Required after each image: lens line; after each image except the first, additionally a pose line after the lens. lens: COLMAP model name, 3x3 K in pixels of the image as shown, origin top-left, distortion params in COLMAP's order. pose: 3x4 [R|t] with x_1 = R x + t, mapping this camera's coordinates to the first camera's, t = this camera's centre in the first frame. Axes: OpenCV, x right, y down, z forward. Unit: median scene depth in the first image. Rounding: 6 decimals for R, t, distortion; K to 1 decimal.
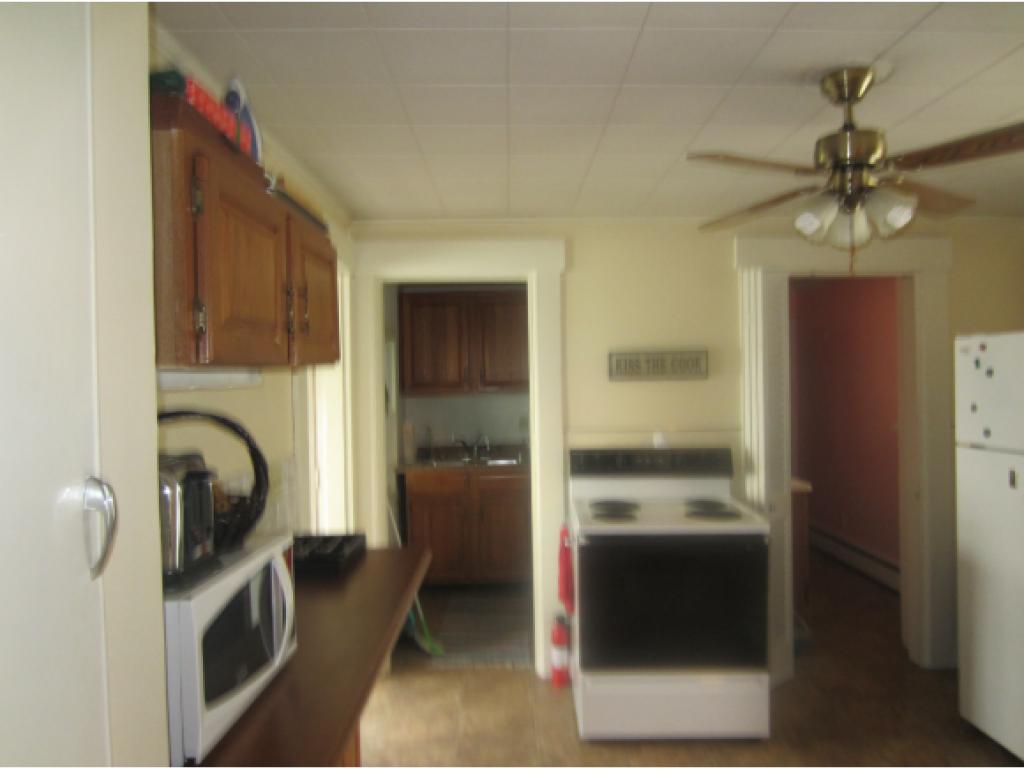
lens RADIAL K [[733.1, 0, 512.0], [0, 733.1, 384.5], [0, 0, 1]] dist [-0.016706, 0.001717]
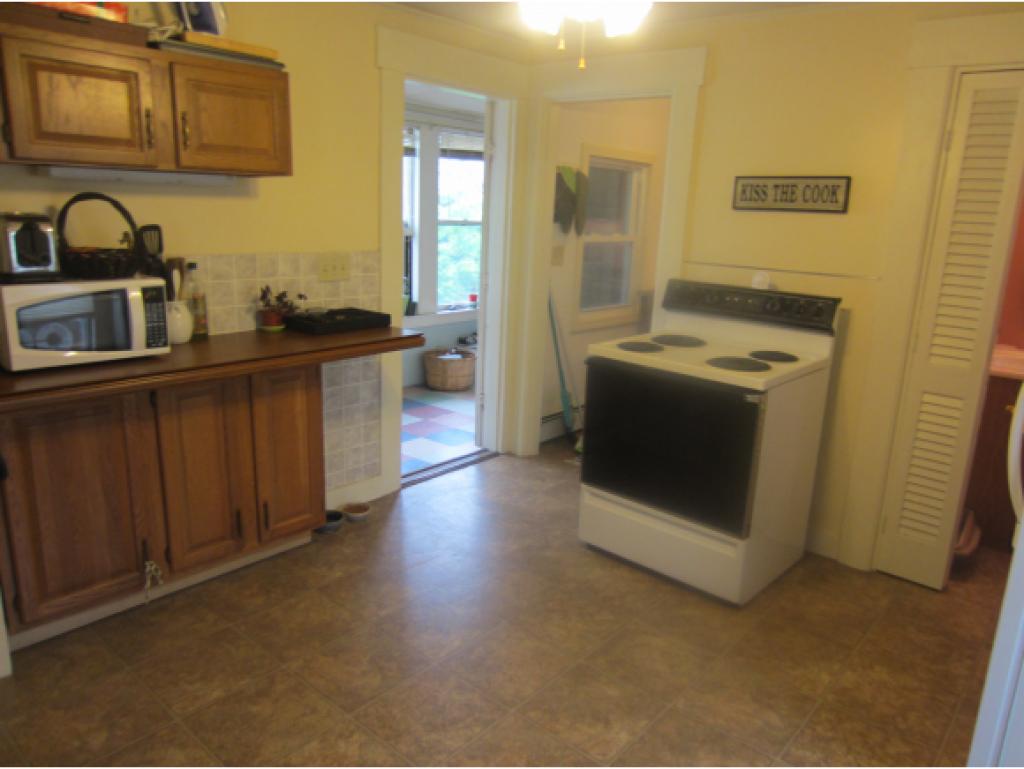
lens RADIAL K [[733.1, 0, 512.0], [0, 733.1, 384.5], [0, 0, 1]] dist [-0.016706, 0.001717]
pose [[0.767638, 0.198677, -0.609310, 0.513832], [-0.054923, 0.967631, 0.246319, -0.001888], [0.638526, -0.155619, 0.753703, 0.125848]]
